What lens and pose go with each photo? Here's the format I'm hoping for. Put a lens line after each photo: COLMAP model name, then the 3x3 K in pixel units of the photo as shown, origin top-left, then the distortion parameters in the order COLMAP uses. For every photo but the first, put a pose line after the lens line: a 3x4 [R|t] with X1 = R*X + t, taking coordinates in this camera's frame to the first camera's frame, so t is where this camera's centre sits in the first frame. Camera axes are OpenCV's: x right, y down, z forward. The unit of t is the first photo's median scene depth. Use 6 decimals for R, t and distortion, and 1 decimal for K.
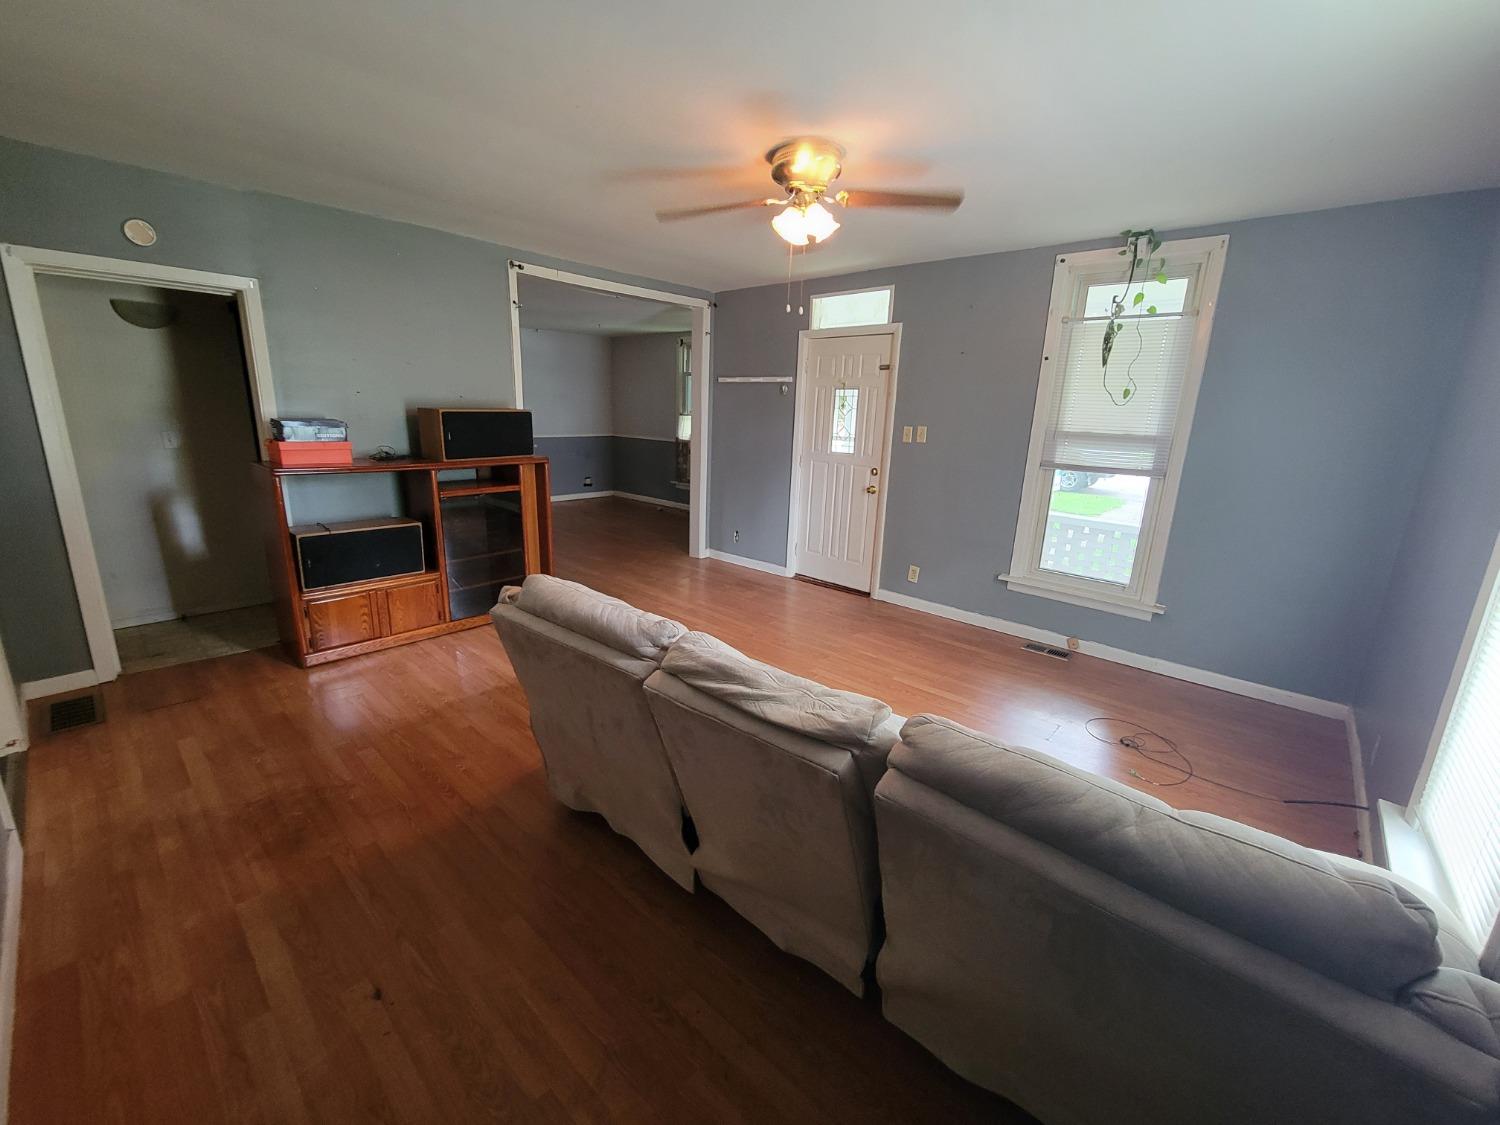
lens RADIAL K [[612.5, 0, 742.7], [0, 612.5, 561.9], [0, 0, 1]] dist [-0.000050, -0.002832]
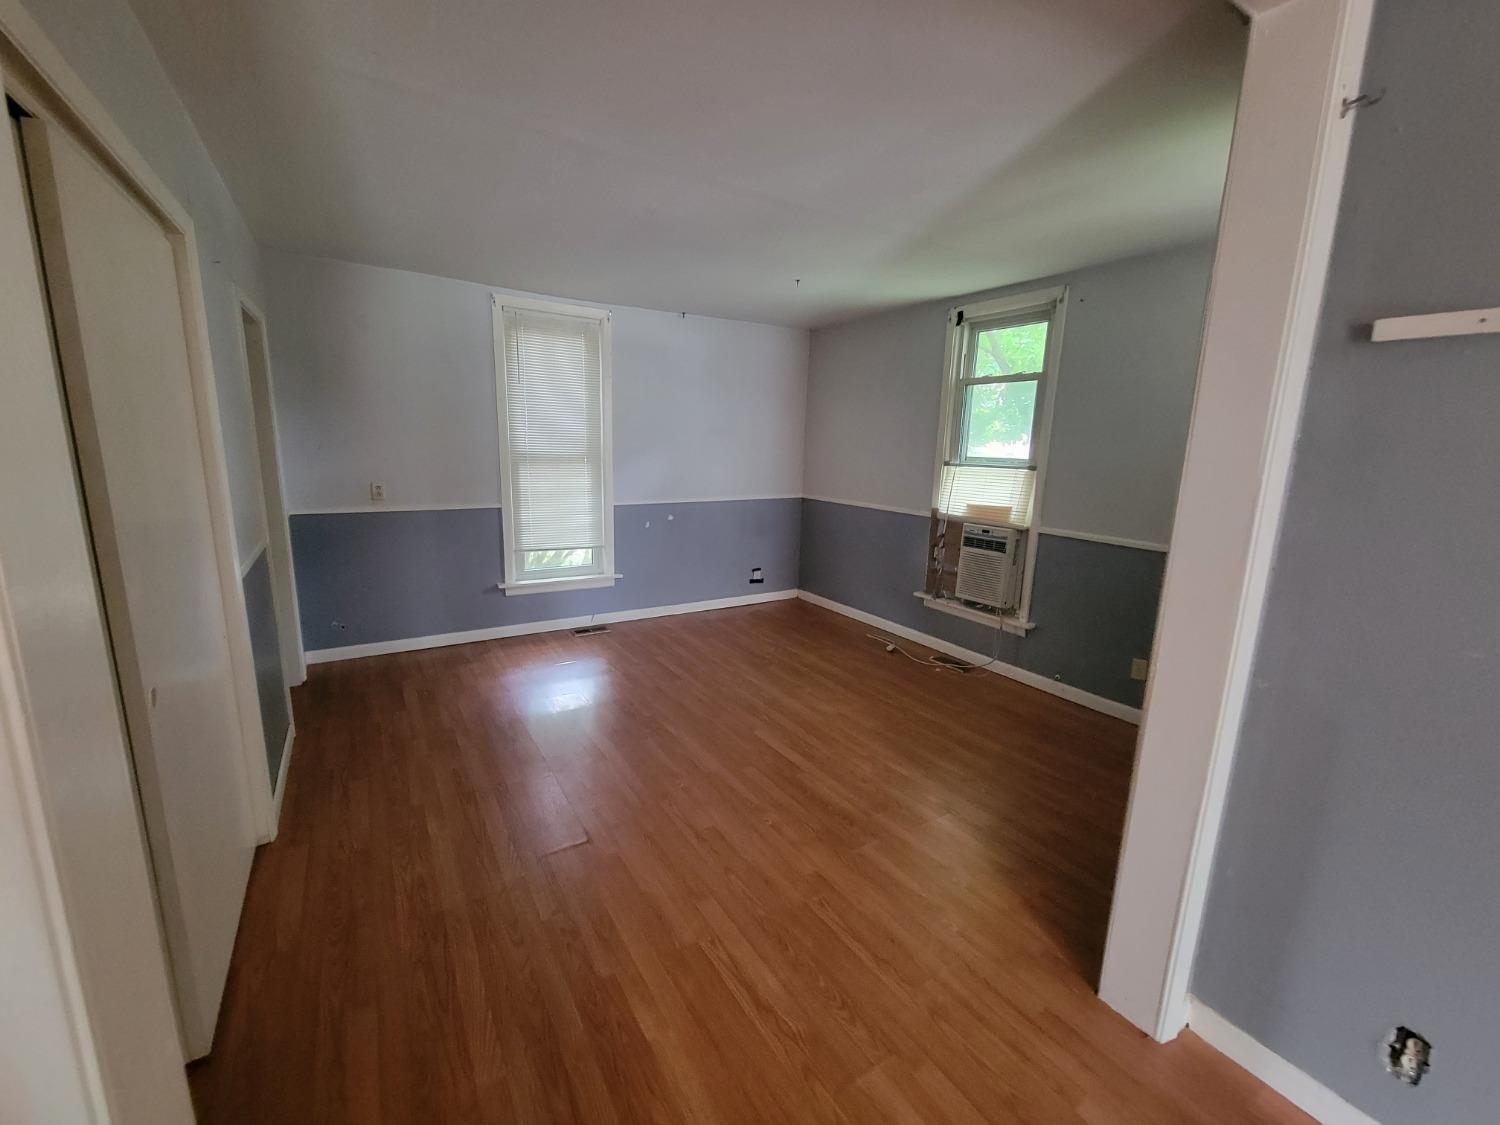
lens RADIAL K [[612.5, 0, 742.7], [0, 612.5, 561.9], [0, 0, 1]] dist [-0.000050, -0.002832]
pose [[0.964021, 0.042876, -0.262347, -0.124895], [-0.058759, 0.996865, -0.052995, -0.123609], [0.259252, 0.066503, 0.963517, 0.477904]]
